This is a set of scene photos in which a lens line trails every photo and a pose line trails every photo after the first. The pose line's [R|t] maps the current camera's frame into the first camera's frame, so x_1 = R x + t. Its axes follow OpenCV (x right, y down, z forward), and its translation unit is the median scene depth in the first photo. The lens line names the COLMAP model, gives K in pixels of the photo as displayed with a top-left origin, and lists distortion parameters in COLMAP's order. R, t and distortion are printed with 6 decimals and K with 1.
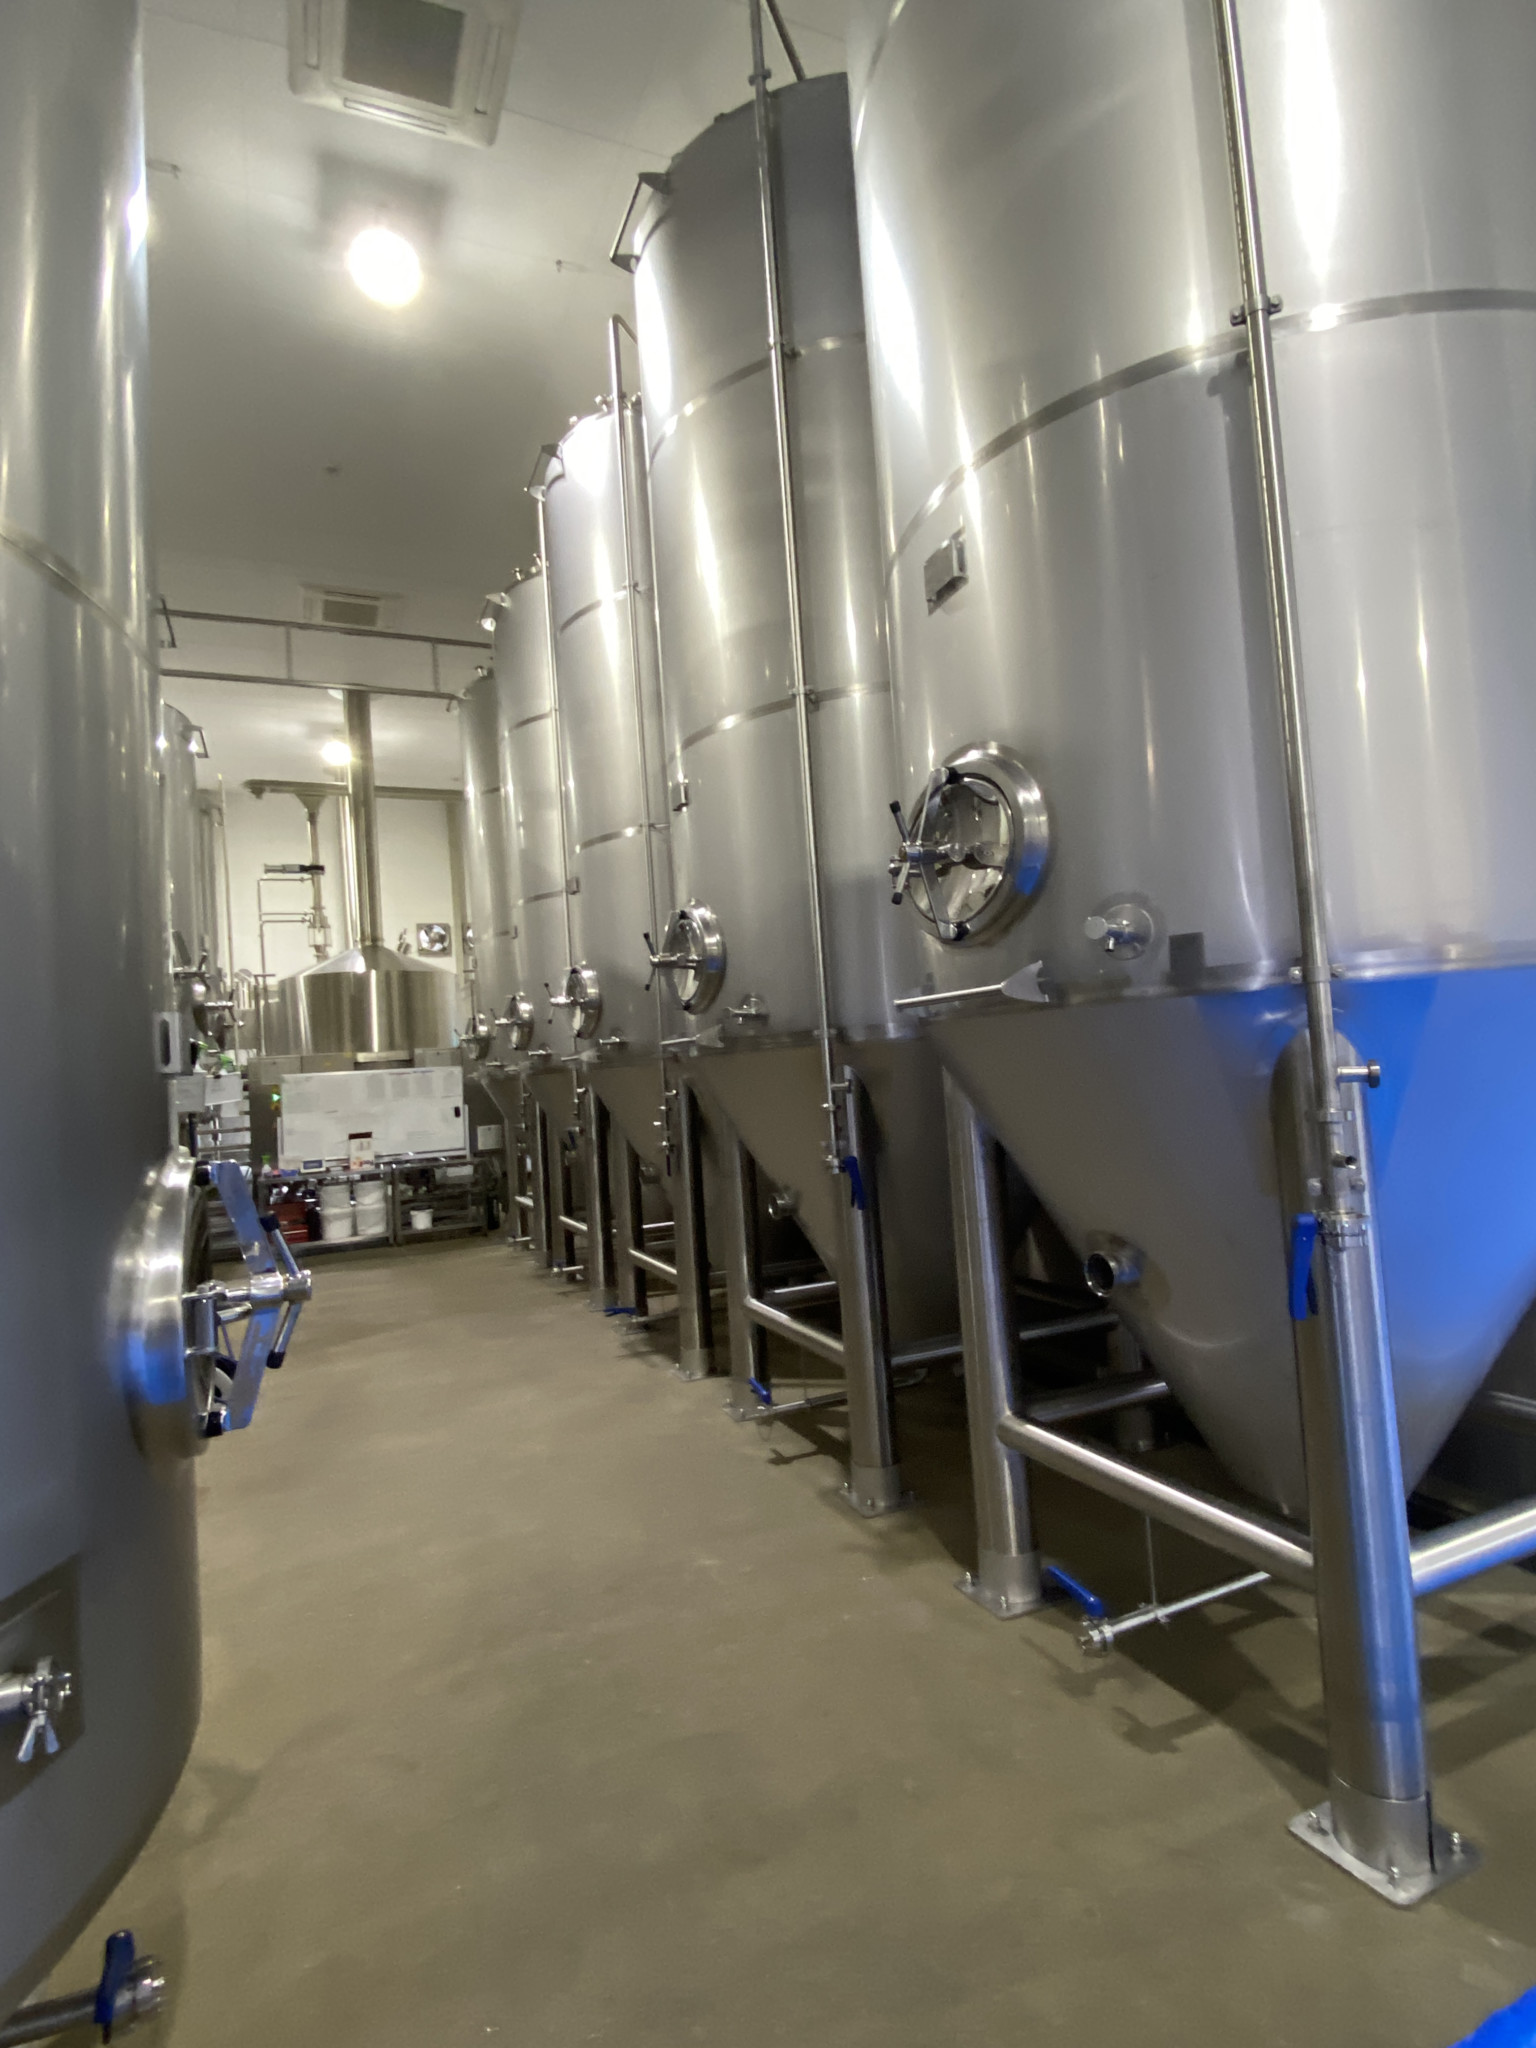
lens RADIAL K [[1090.9, 0, 772.9], [0, 1090.9, 1026.8], [0, 0, 1]] dist [-0.007157, -0.014908]
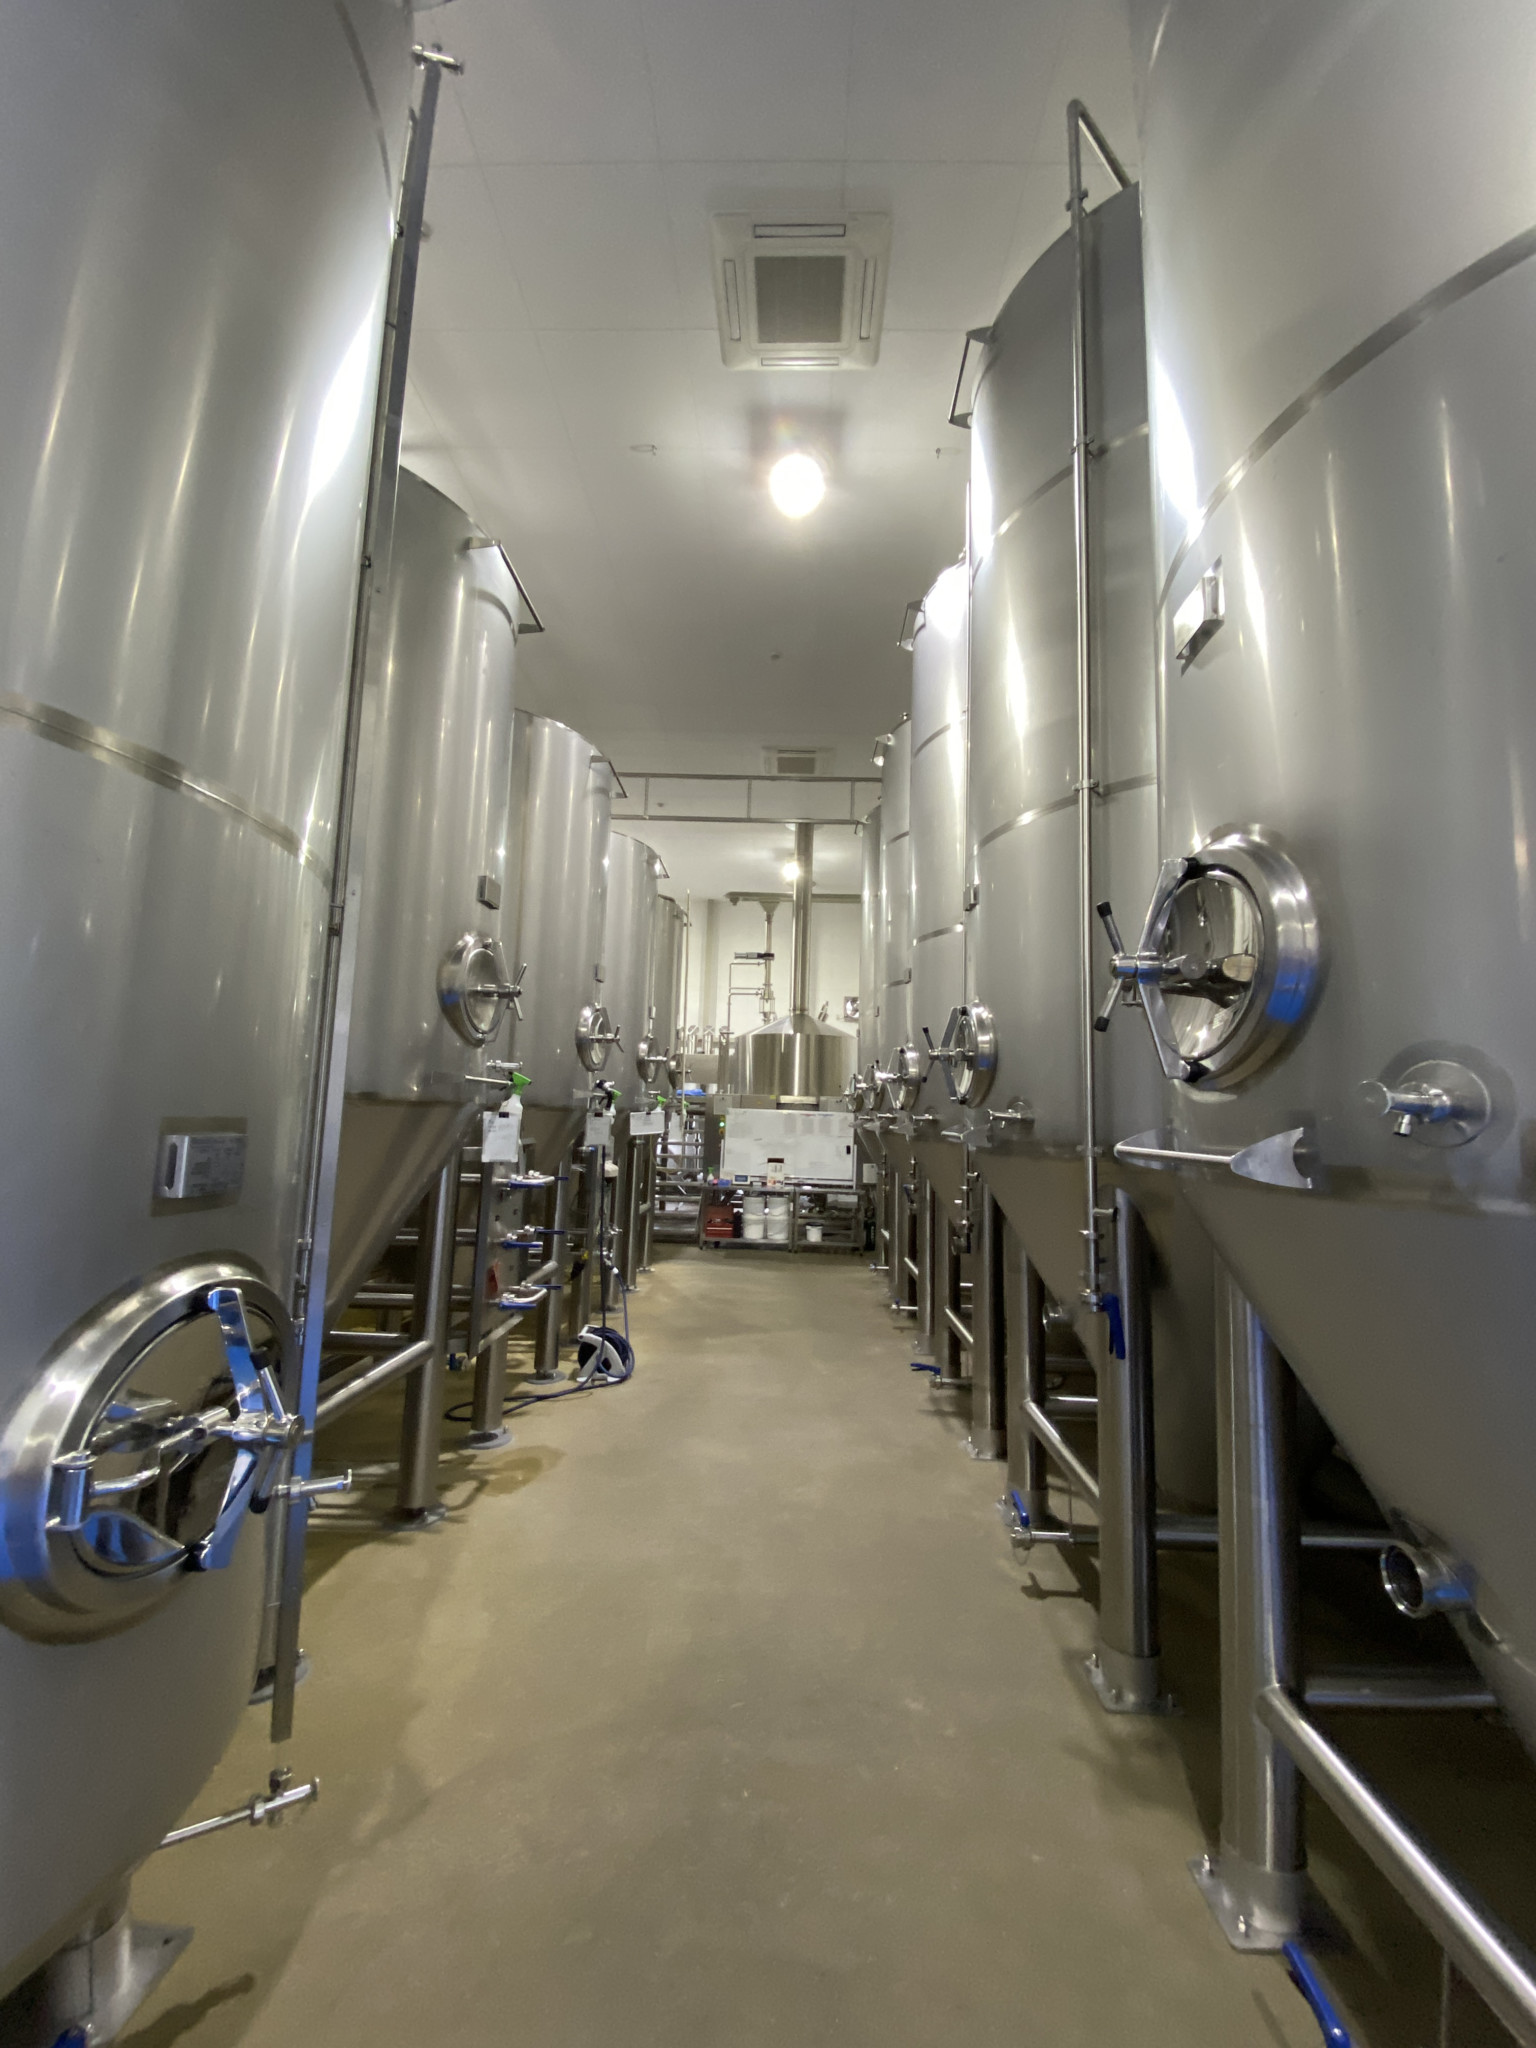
lens RADIAL K [[832.1, 0, 751.9], [0, 832.1, 1023.4], [0, 0, 1]] dist [0.002150, -0.003178]
pose [[0.886257, 0.040902, -0.461384, 0.072872], [-0.067042, 0.996932, -0.040401, -0.033666], [0.458316, 0.066738, 0.886280, 0.152313]]
